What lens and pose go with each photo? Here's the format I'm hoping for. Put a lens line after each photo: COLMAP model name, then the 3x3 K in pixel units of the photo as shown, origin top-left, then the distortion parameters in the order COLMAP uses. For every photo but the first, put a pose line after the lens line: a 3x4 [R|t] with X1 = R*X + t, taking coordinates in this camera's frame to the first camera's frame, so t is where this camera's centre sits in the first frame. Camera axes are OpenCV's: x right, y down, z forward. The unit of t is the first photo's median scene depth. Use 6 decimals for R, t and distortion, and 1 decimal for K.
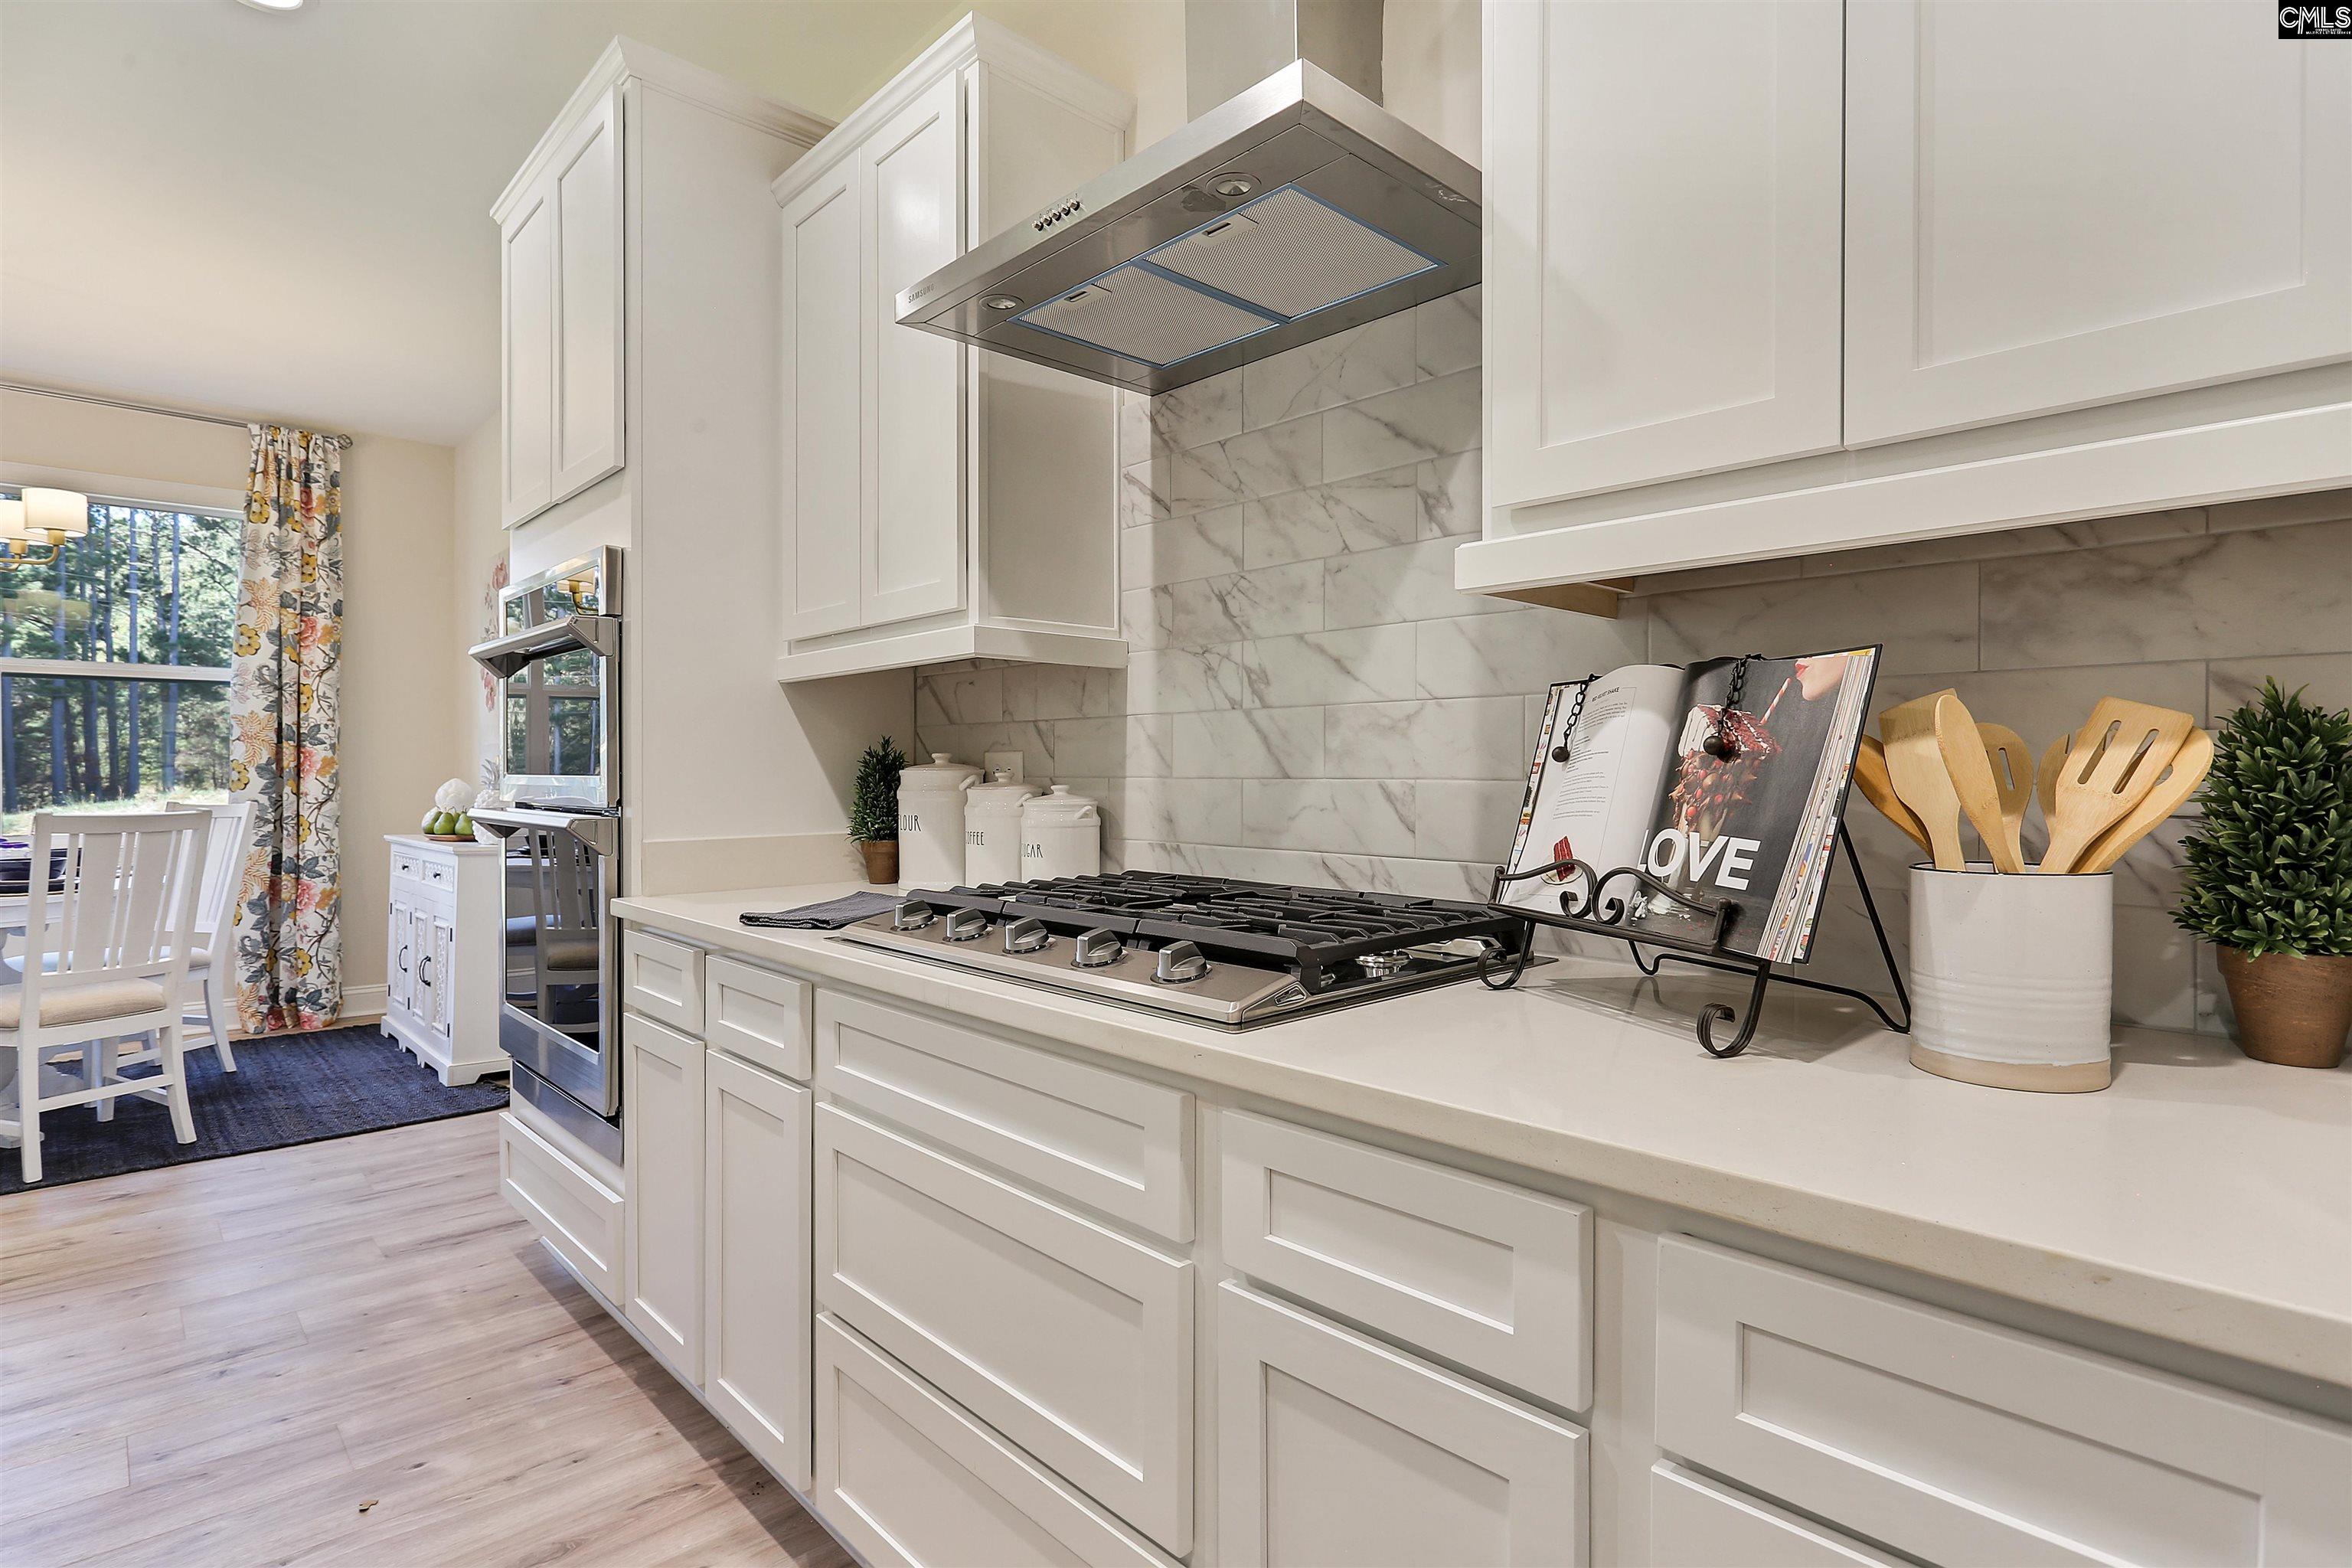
lens RADIAL K [[1167.6, 0, 1150.3], [0, 1167.6, 790.7], [0, 0, 1]] dist [-0.009535, 0.001522]
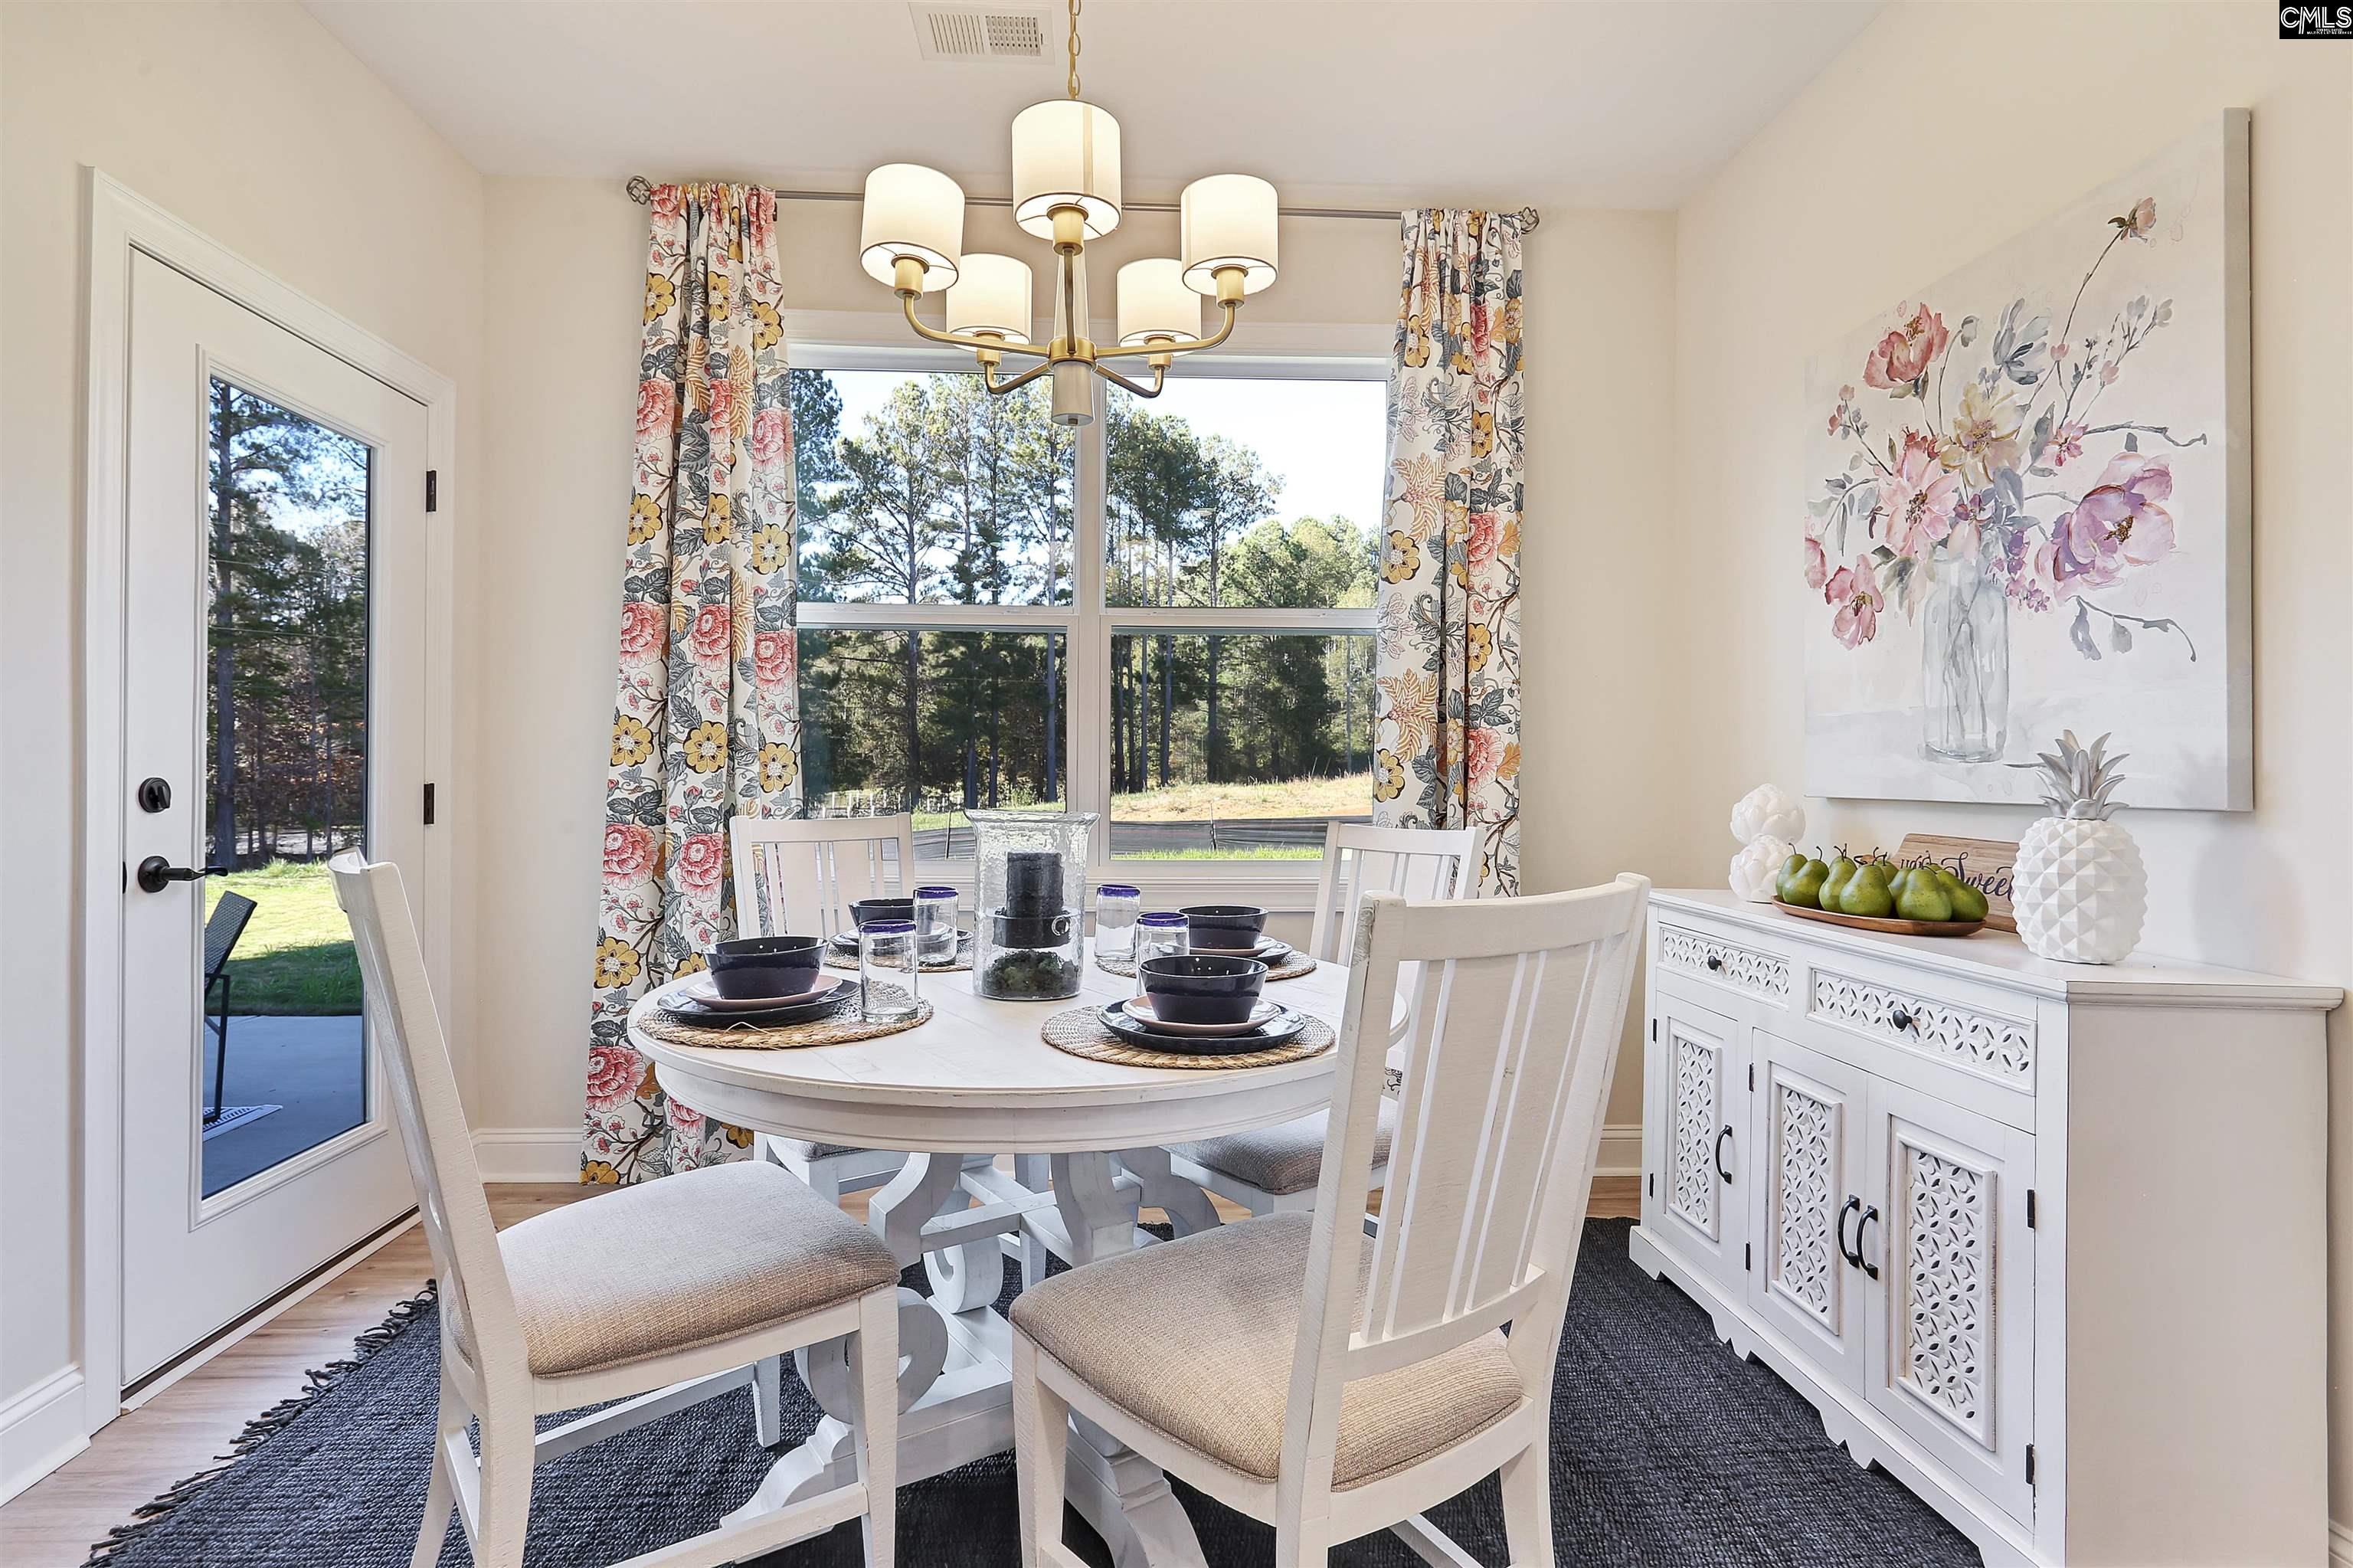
lens RADIAL K [[1168.2, 0, 1155.9], [0, 1168.2, 769.8], [0, 0, 1]] dist [-0.009535, 0.001522]
pose [[0.761239, 0.000723, -0.648471, -0.472517], [-0.010464, 0.999883, -0.011169, -0.007806], [0.648387, 0.015288, 0.761157, 0.443158]]
